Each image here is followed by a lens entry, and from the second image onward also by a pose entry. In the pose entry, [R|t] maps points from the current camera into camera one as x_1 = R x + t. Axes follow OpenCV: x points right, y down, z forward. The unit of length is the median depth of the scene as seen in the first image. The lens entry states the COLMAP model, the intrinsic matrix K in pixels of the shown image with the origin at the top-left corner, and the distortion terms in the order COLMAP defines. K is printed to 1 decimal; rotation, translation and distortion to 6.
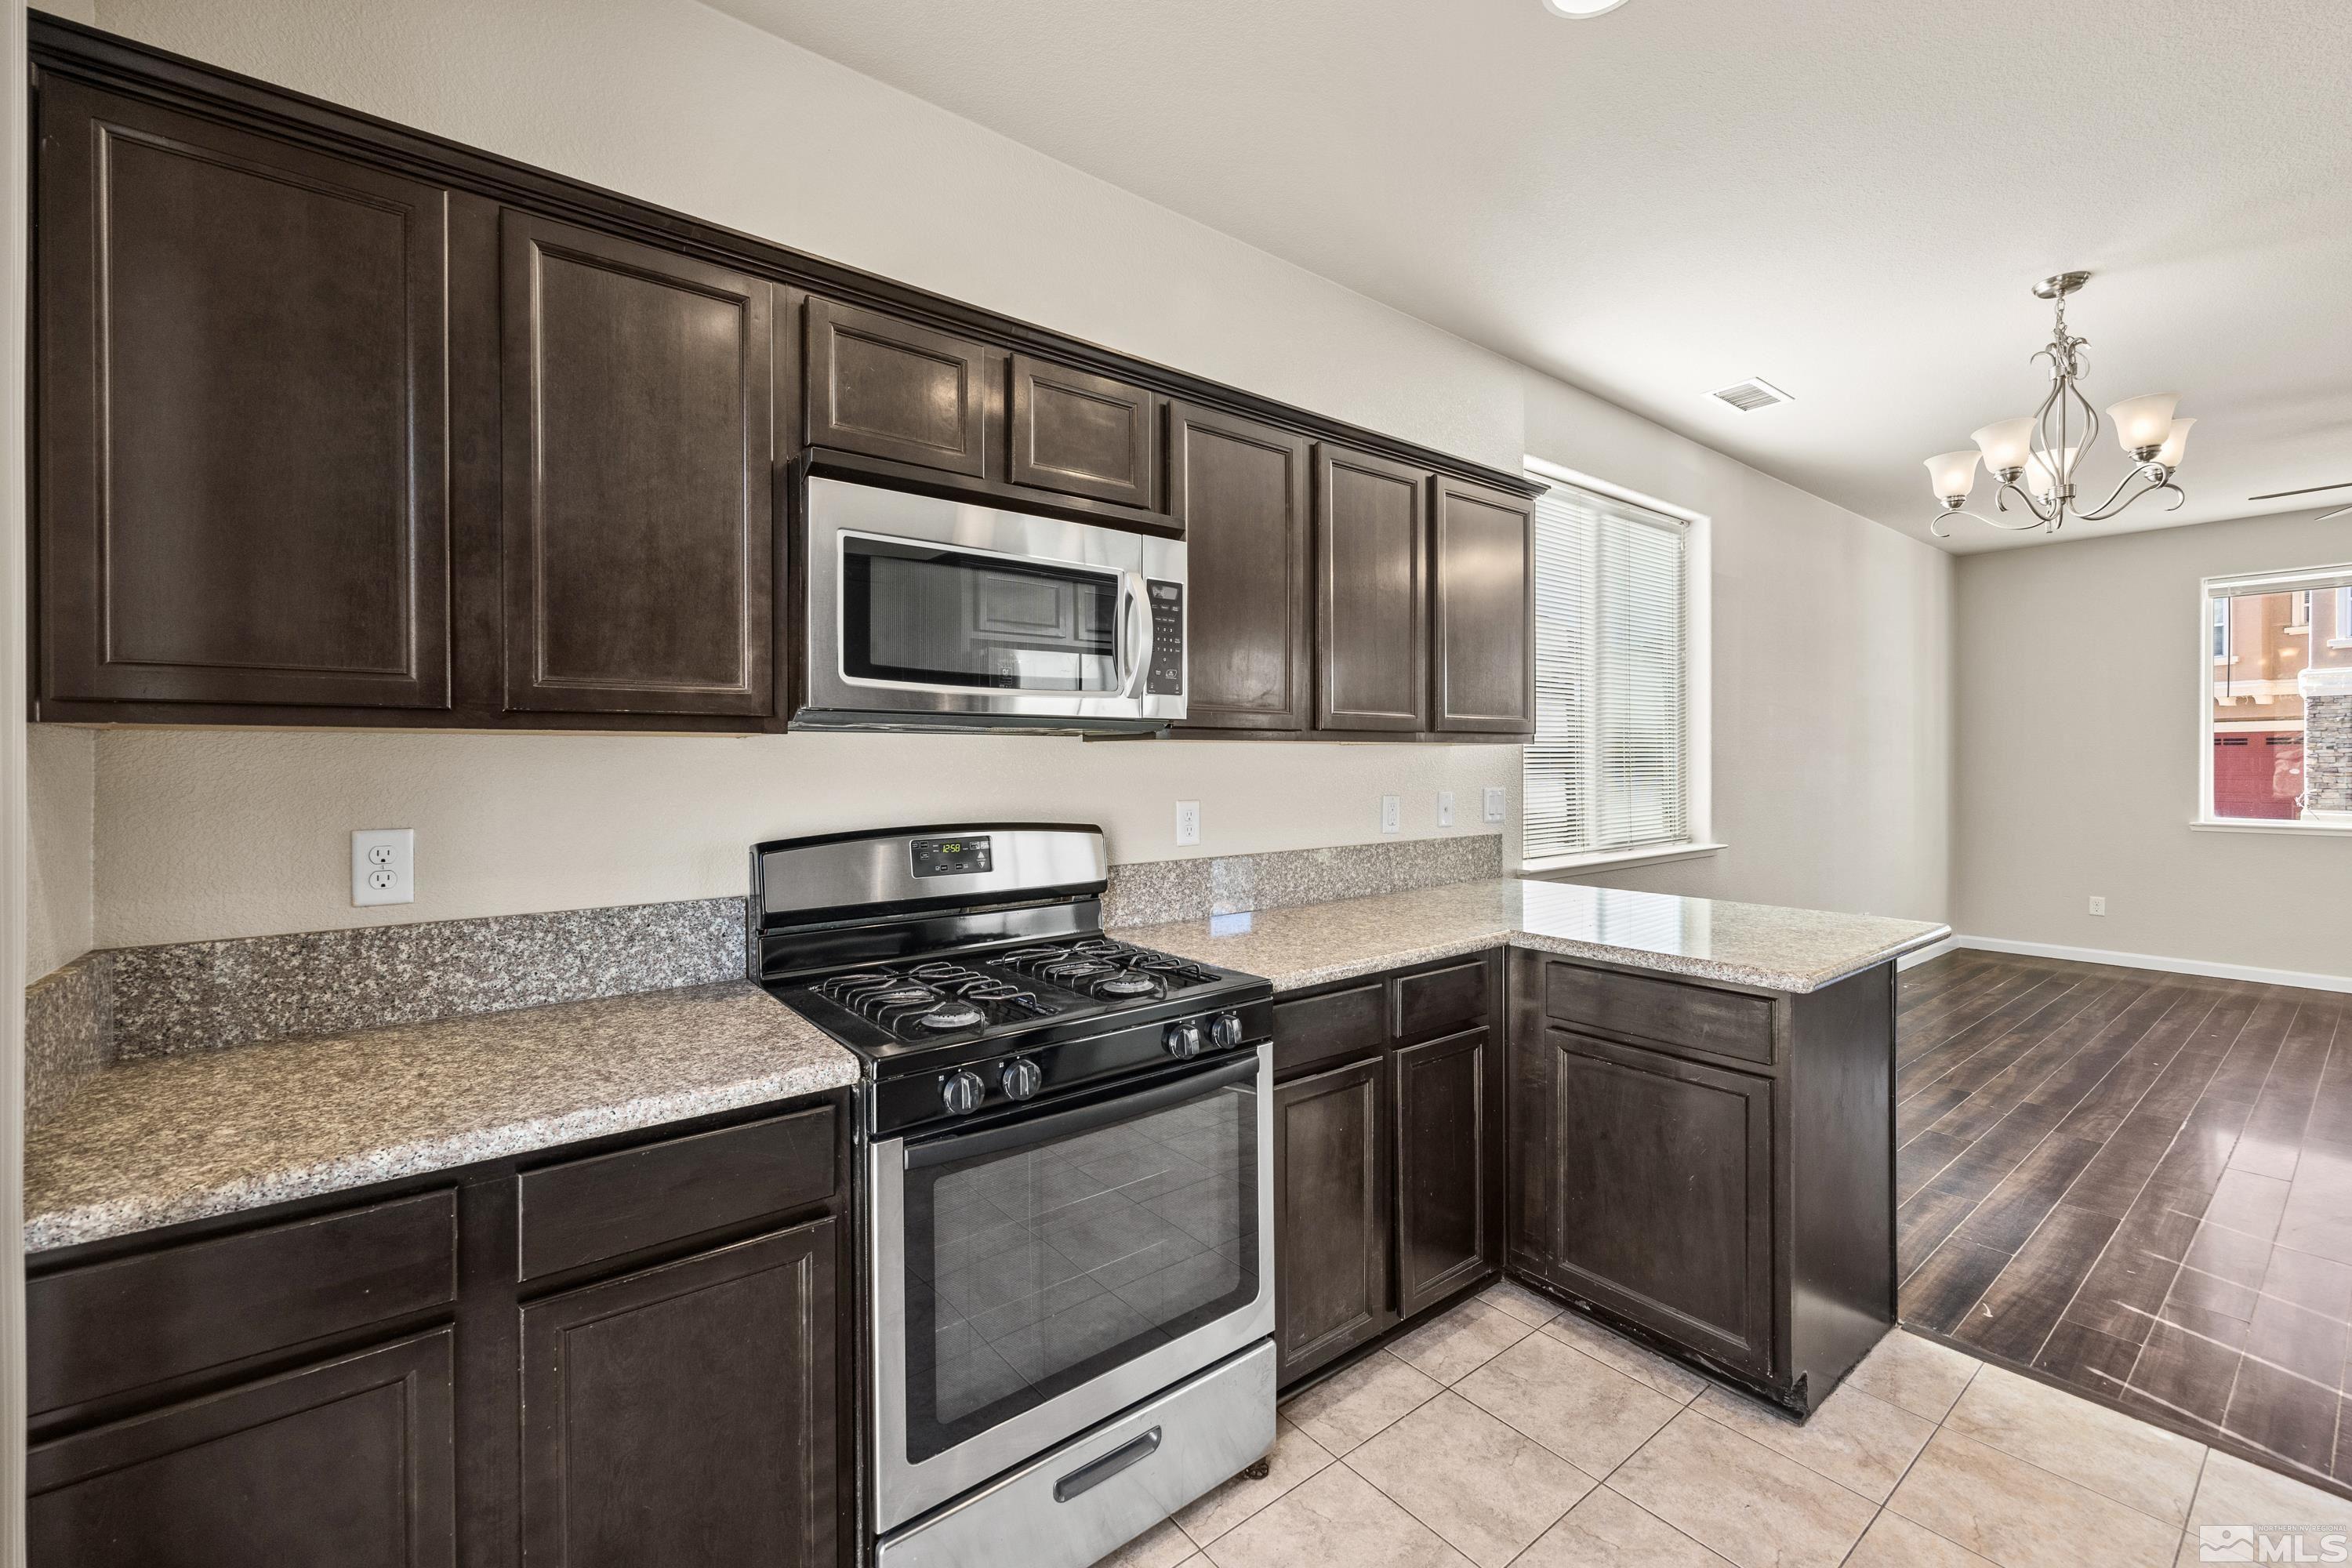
lens RADIAL K [[957.9, 0, 1178.1], [0, 957.9, 764.3], [0, 0, 1]] dist [-0.000593, 0.000445]
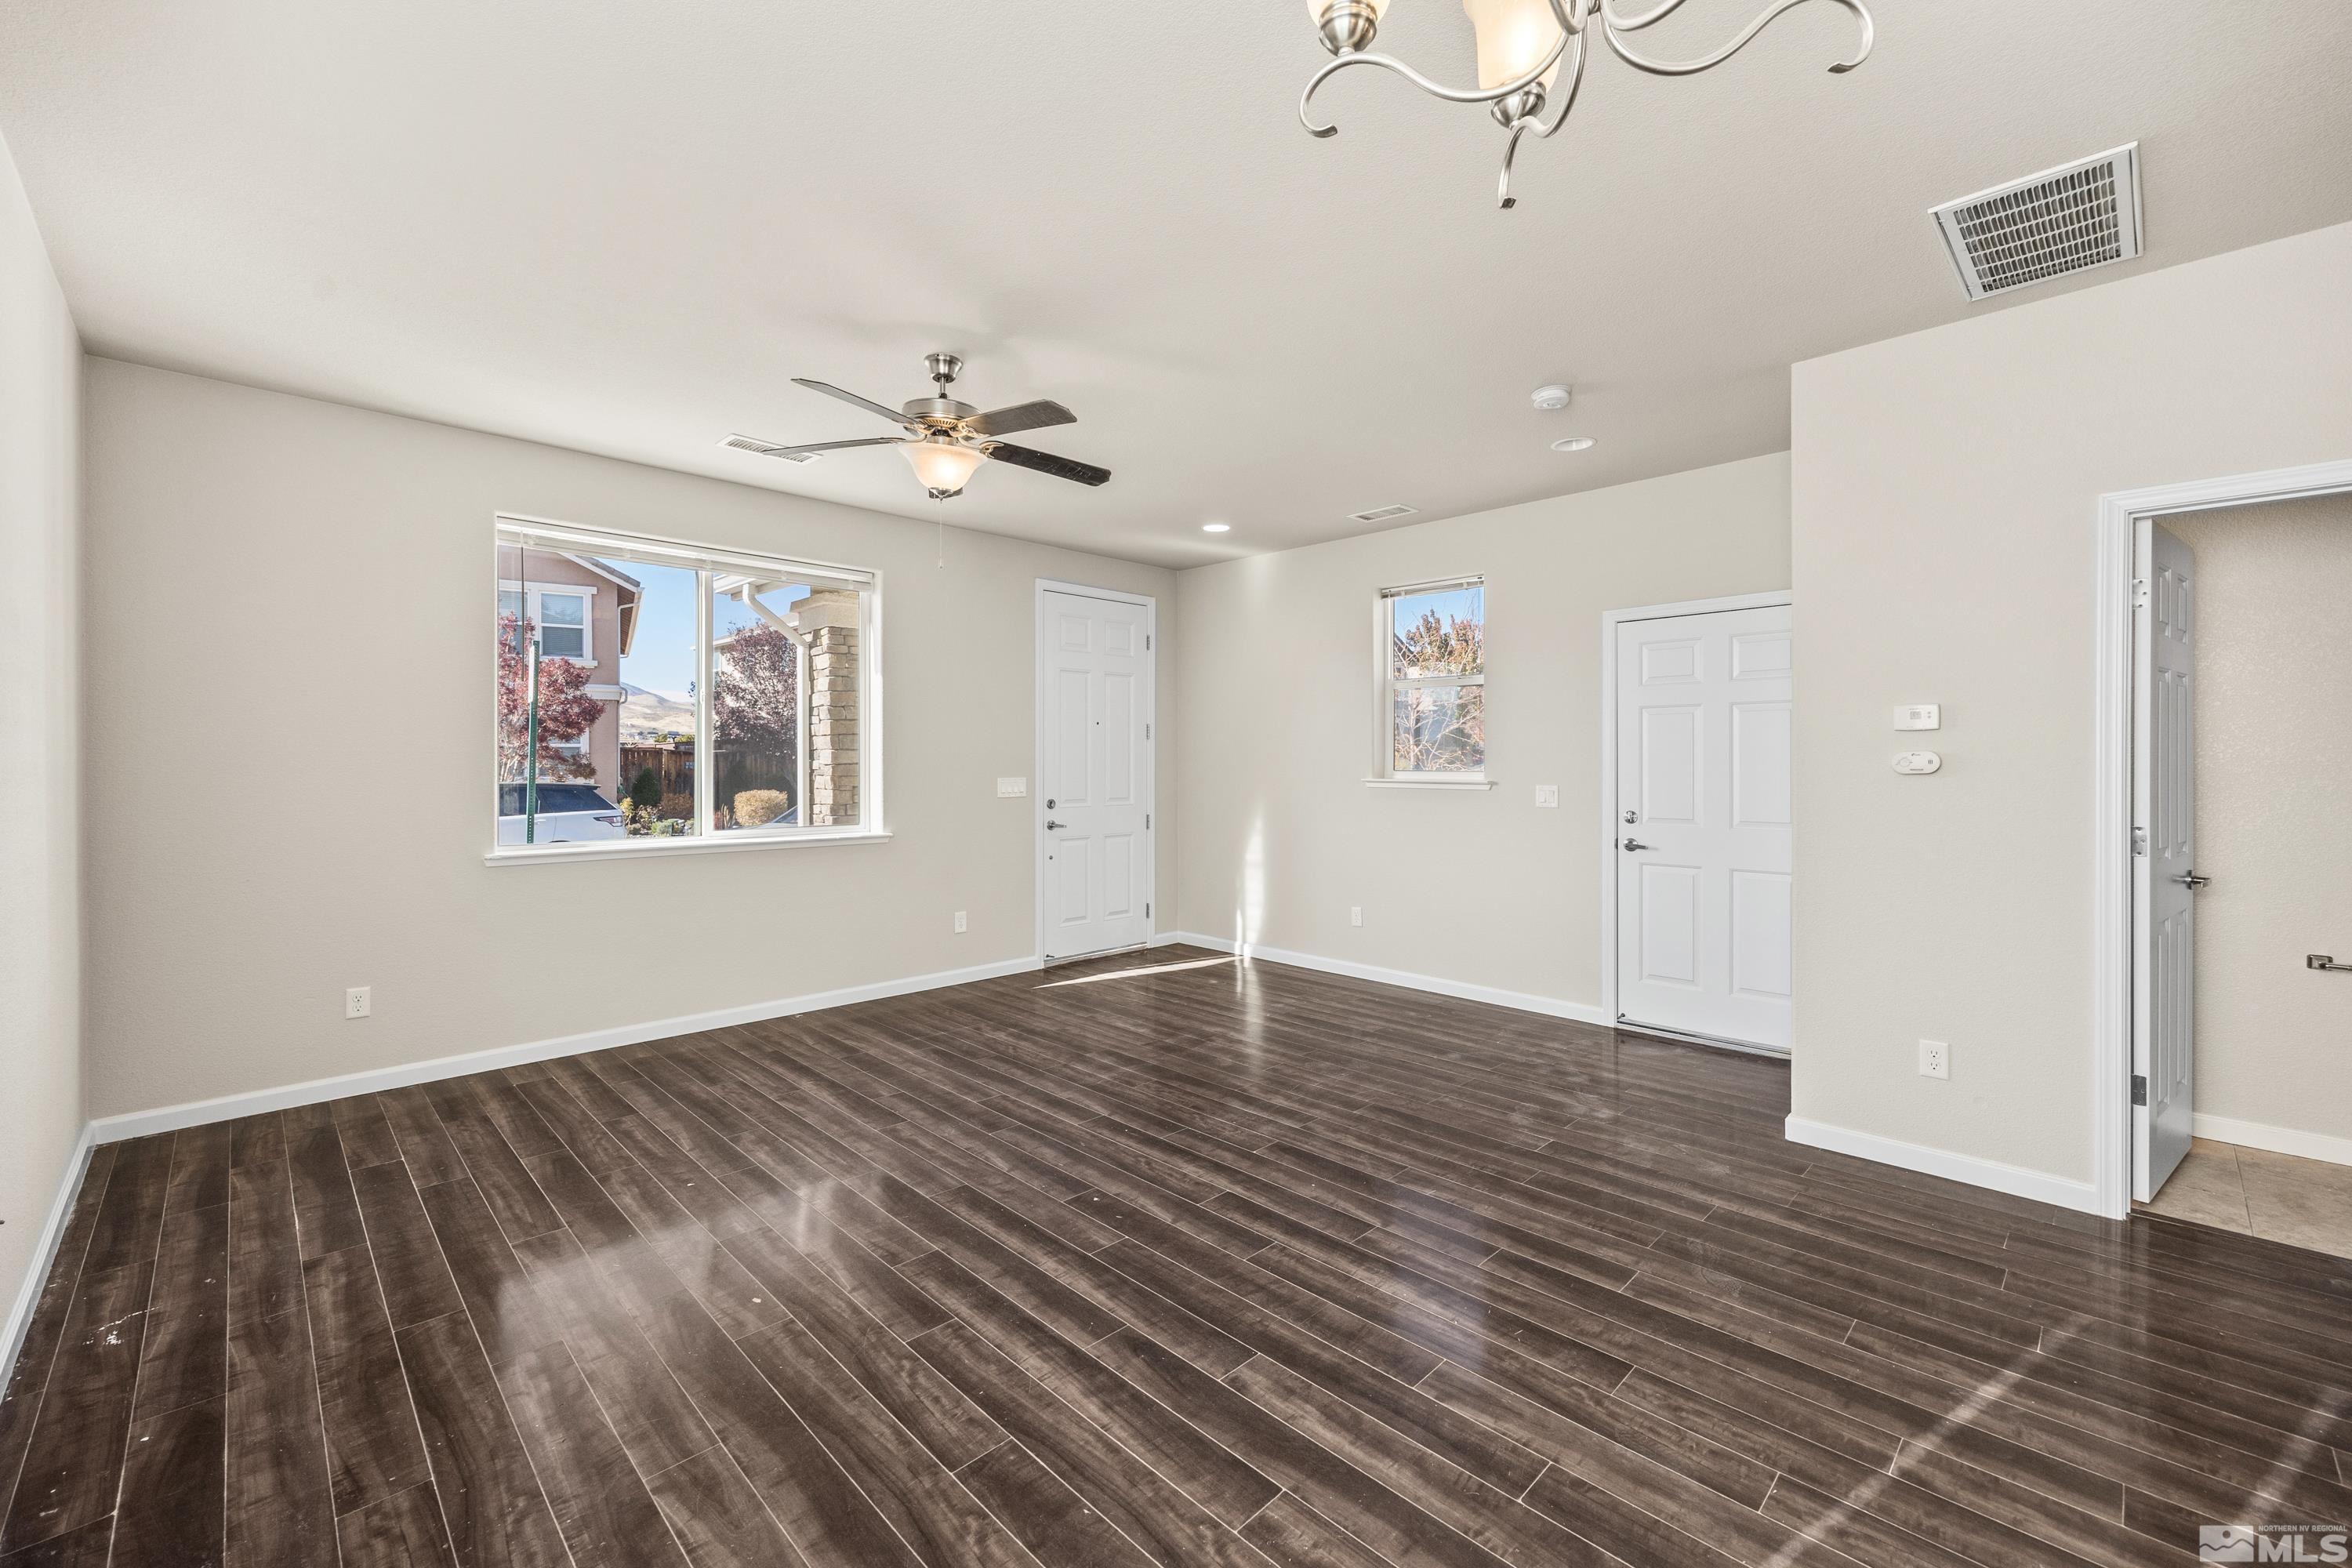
lens RADIAL K [[957.9, 0, 1177.7], [0, 957.9, 773.8], [0, 0, 1]] dist [-0.000593, 0.000445]
pose [[-0.116312, -0.009563, 0.993167, 0.769525], [0.001763, 0.999950, 0.009835, -0.014005], [-0.993211, 0.002895, -0.116289, 1.487285]]
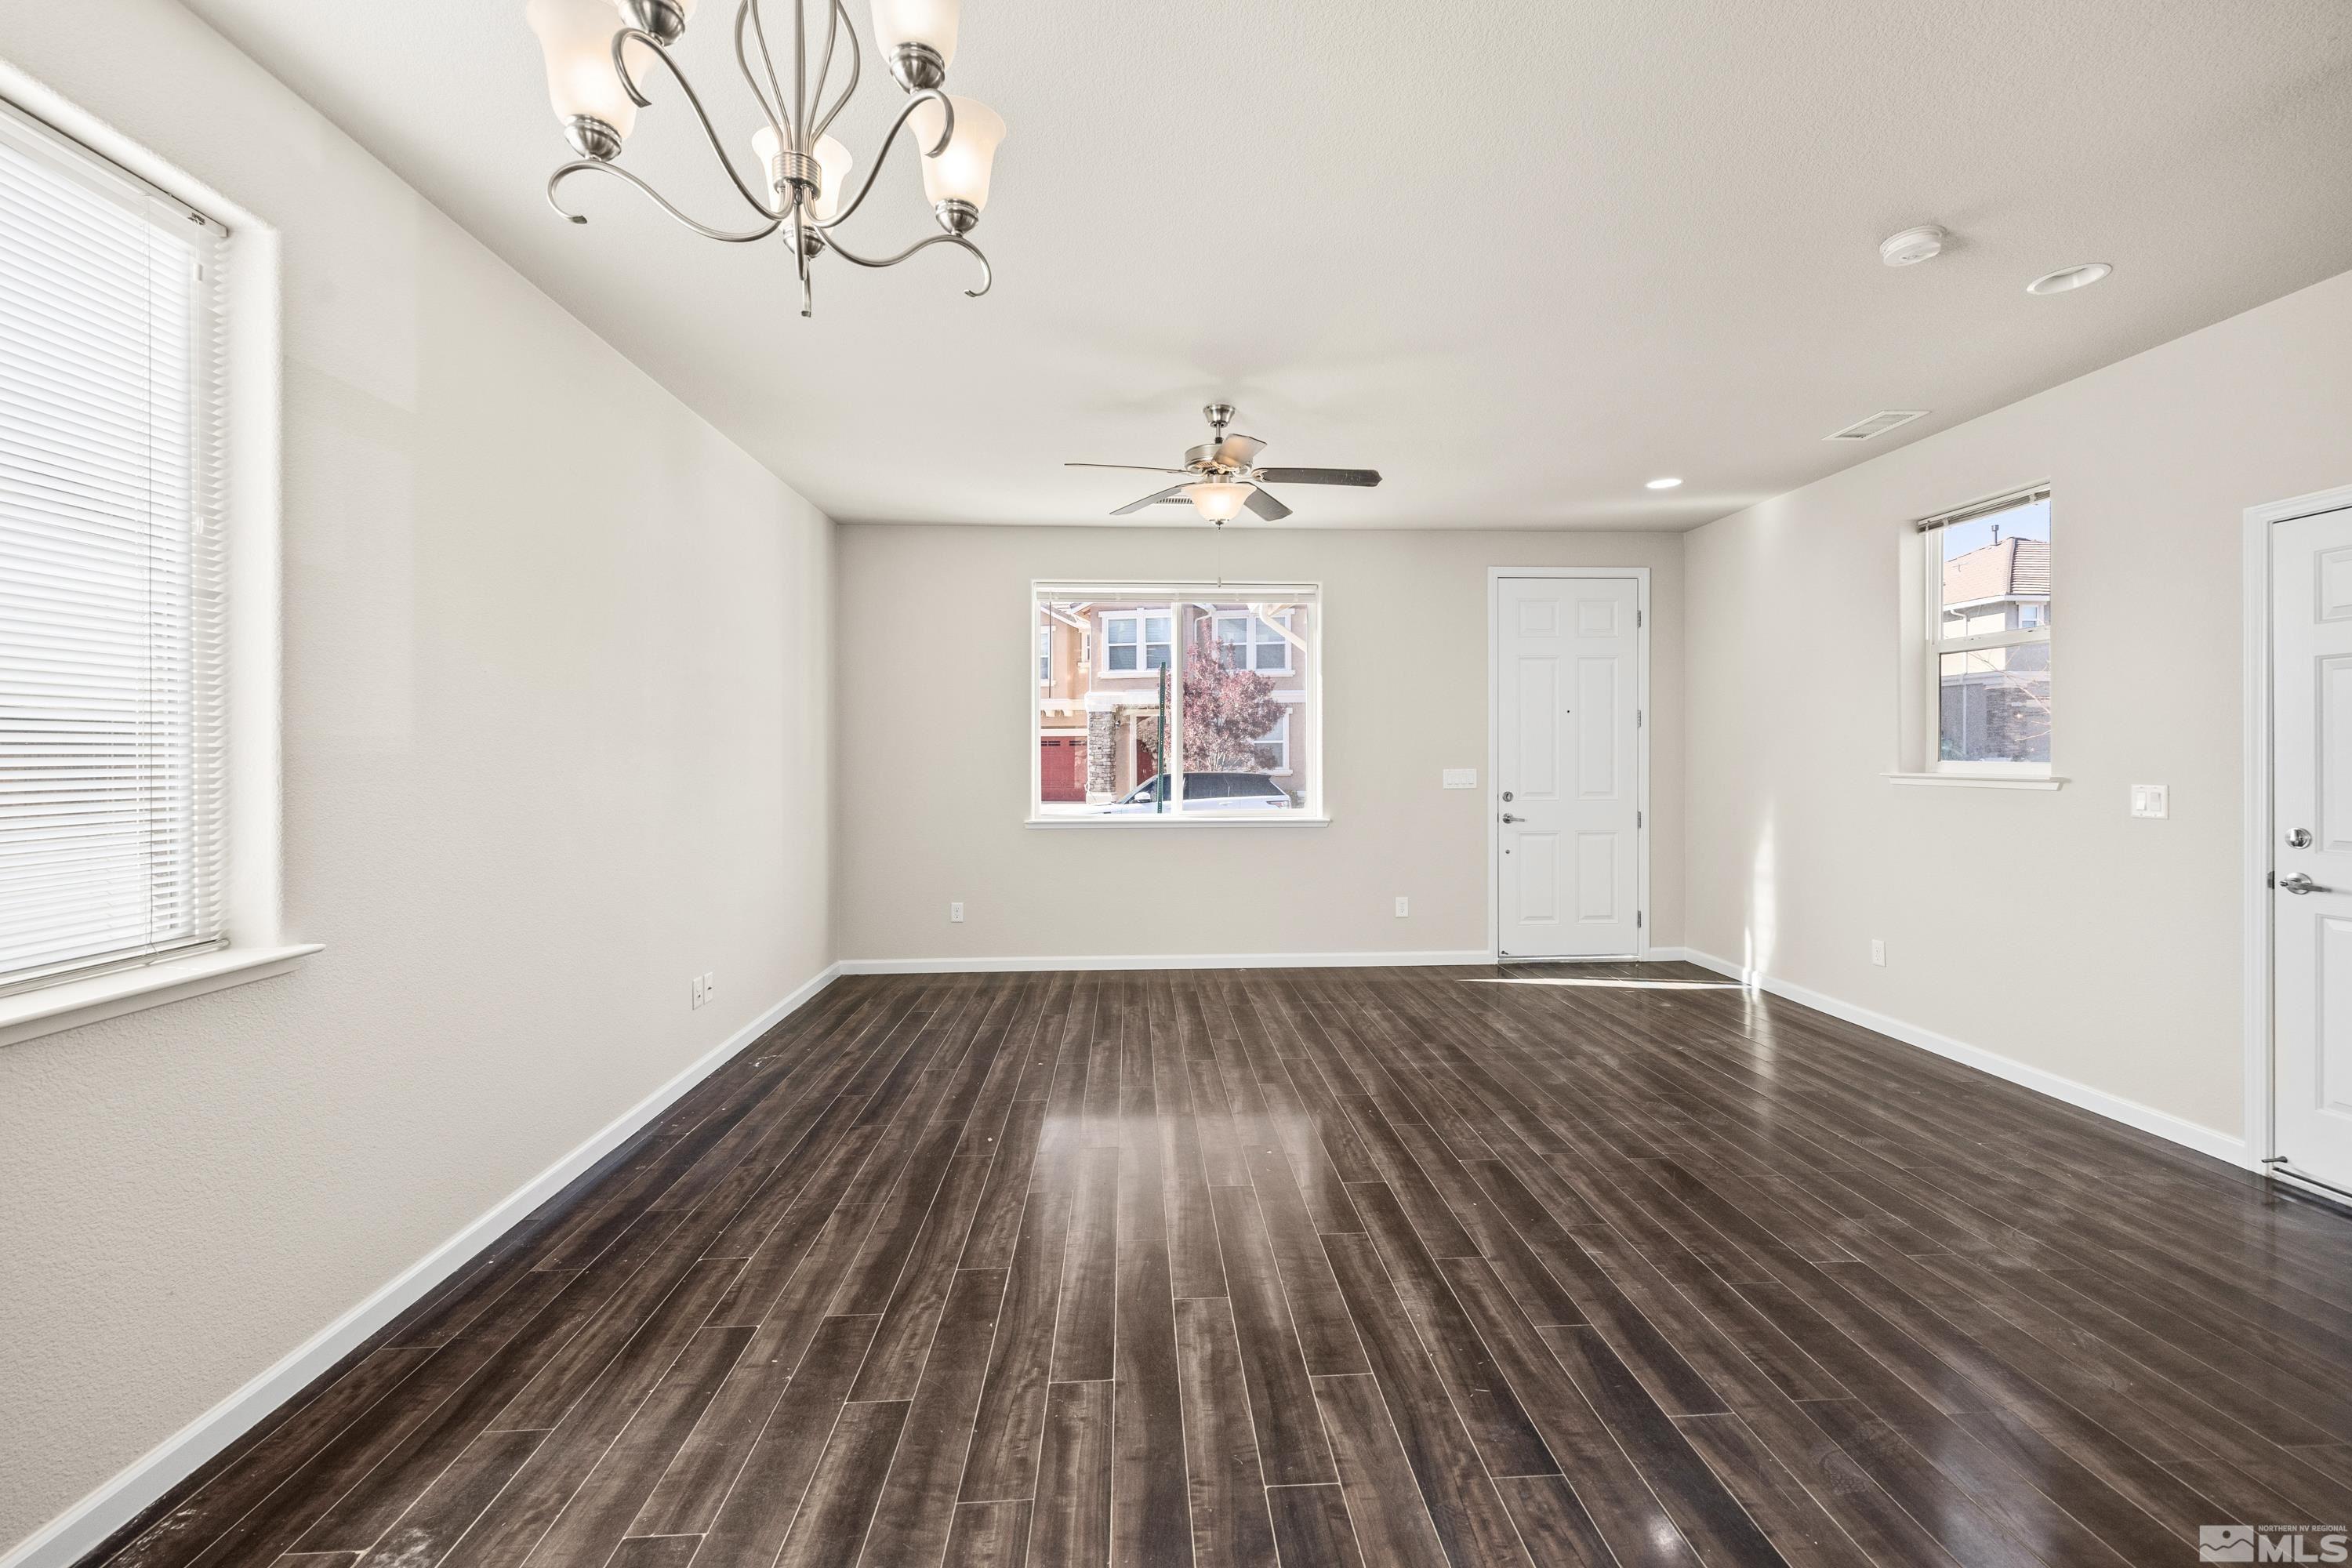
lens RADIAL K [[957.9, 0, 1174.3], [0, 957.9, 763.7], [0, 0, 1]] dist [-0.000593, 0.000445]
pose [[0.574015, -0.006295, 0.818821, 0.824608], [0.003902, 0.999980, 0.004952, -0.009118], [-0.818836, 0.000352, 0.574028, 0.749126]]
